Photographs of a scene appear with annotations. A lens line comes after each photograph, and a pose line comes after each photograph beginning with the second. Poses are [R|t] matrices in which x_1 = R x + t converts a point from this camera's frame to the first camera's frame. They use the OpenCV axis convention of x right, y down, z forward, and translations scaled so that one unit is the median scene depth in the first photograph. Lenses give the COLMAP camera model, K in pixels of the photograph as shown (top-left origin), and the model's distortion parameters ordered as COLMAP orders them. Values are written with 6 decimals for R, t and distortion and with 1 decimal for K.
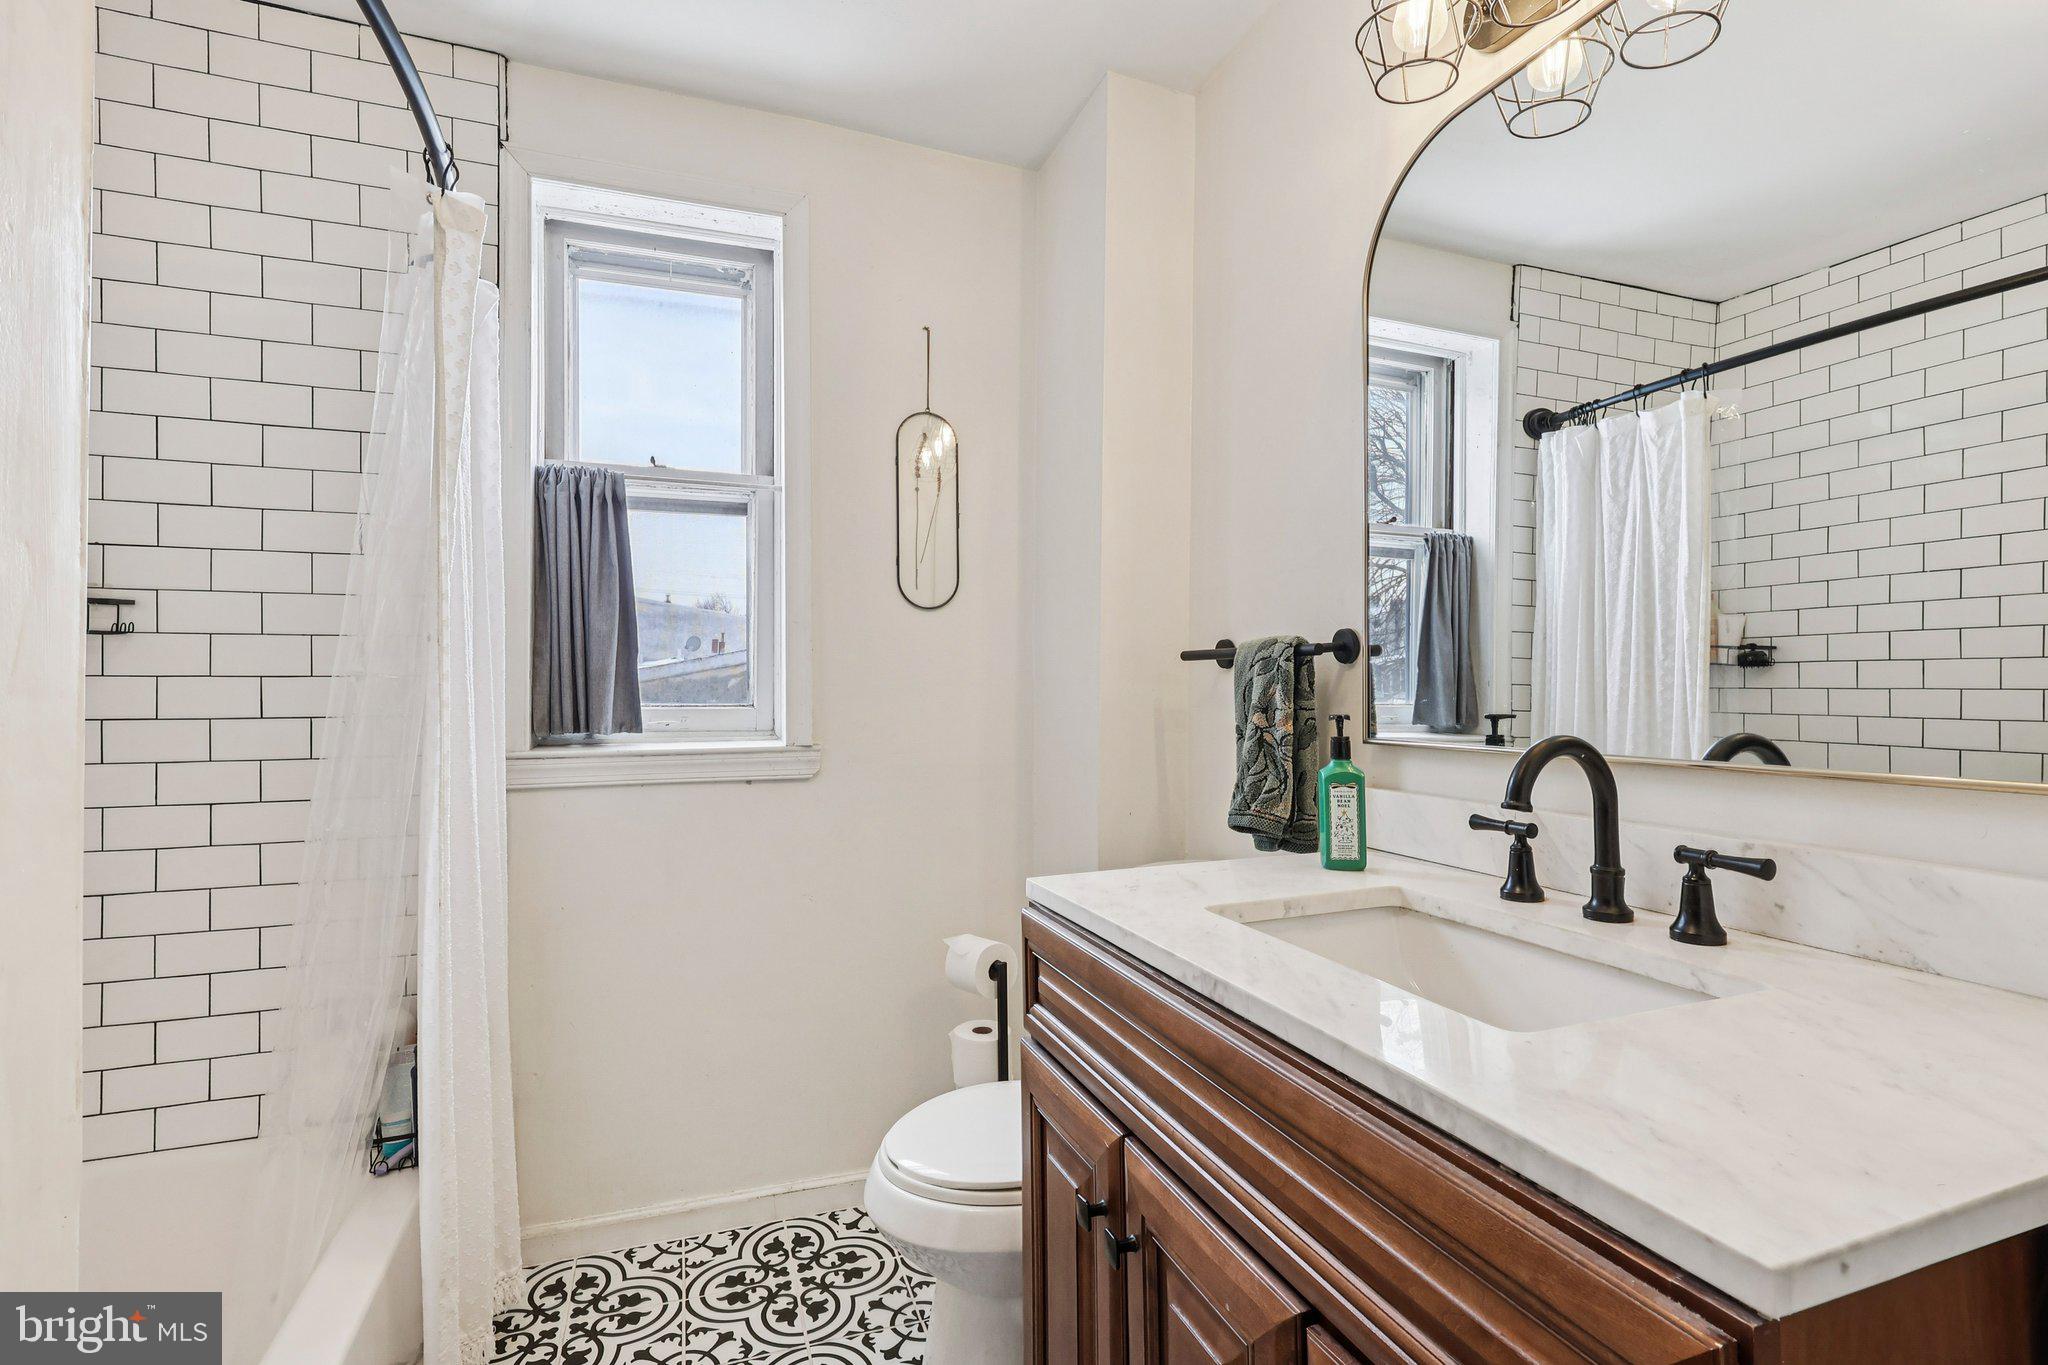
lens RADIAL K [[961.7, 0, 1025.5], [0, 961.7, 683.1], [0, 0, 1]] dist [0.000037, 0.000070]
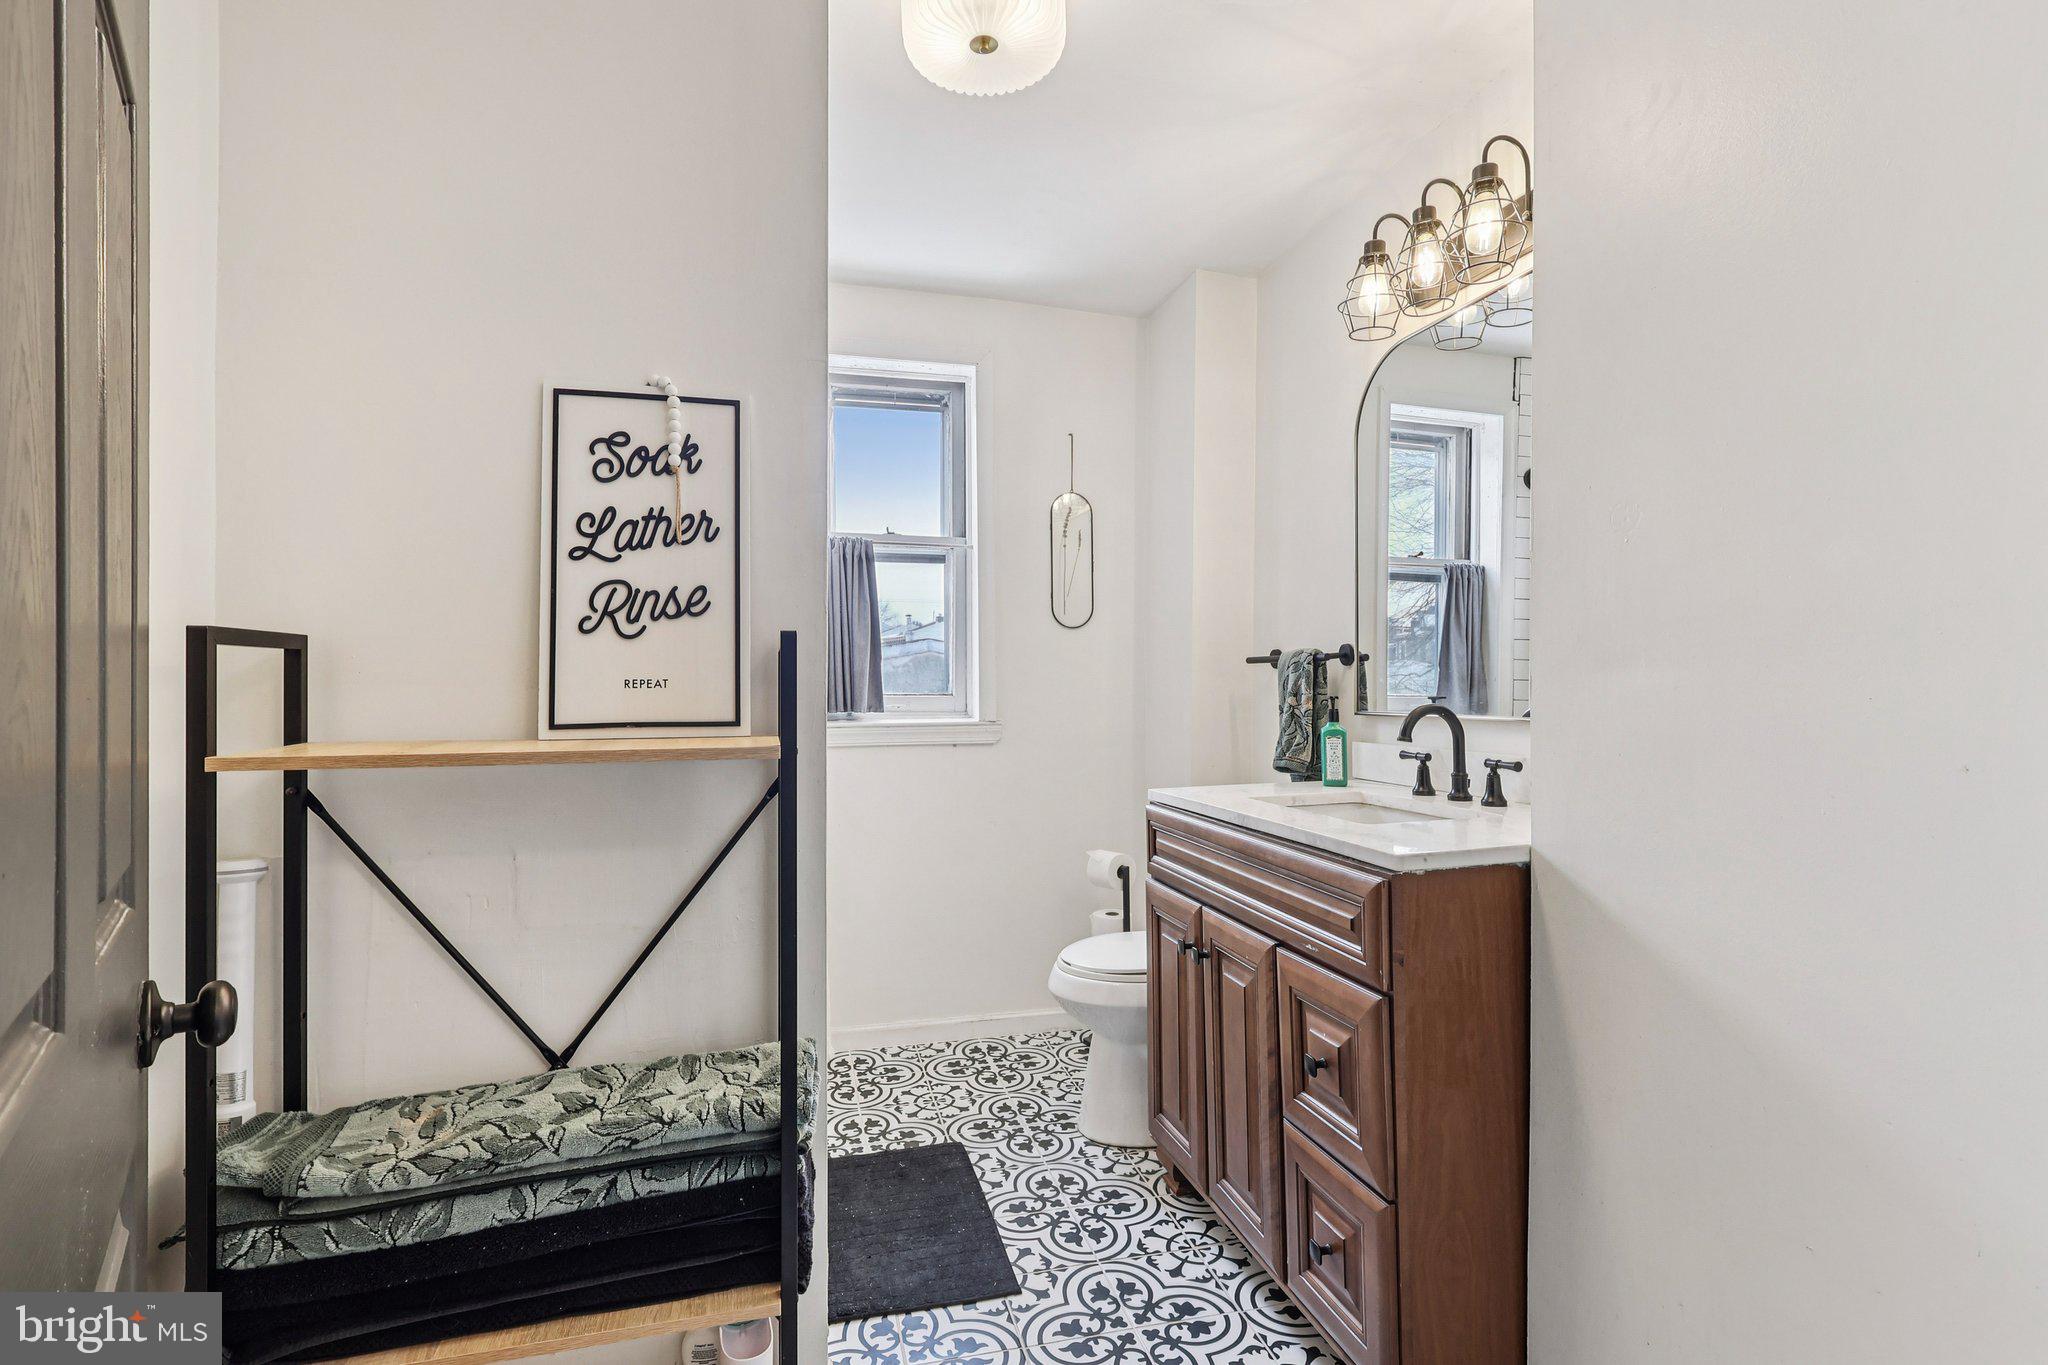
lens RADIAL K [[961.7, 0, 1022.3], [0, 961.7, 679.5], [0, 0, 1]] dist [0.000037, 0.000070]
pose [[0.994639, -0.001601, -0.103399, -0.035373], [0.001340, 0.999996, -0.002603, 0.005669], [0.103402, 0.002450, 0.994637, -0.592349]]
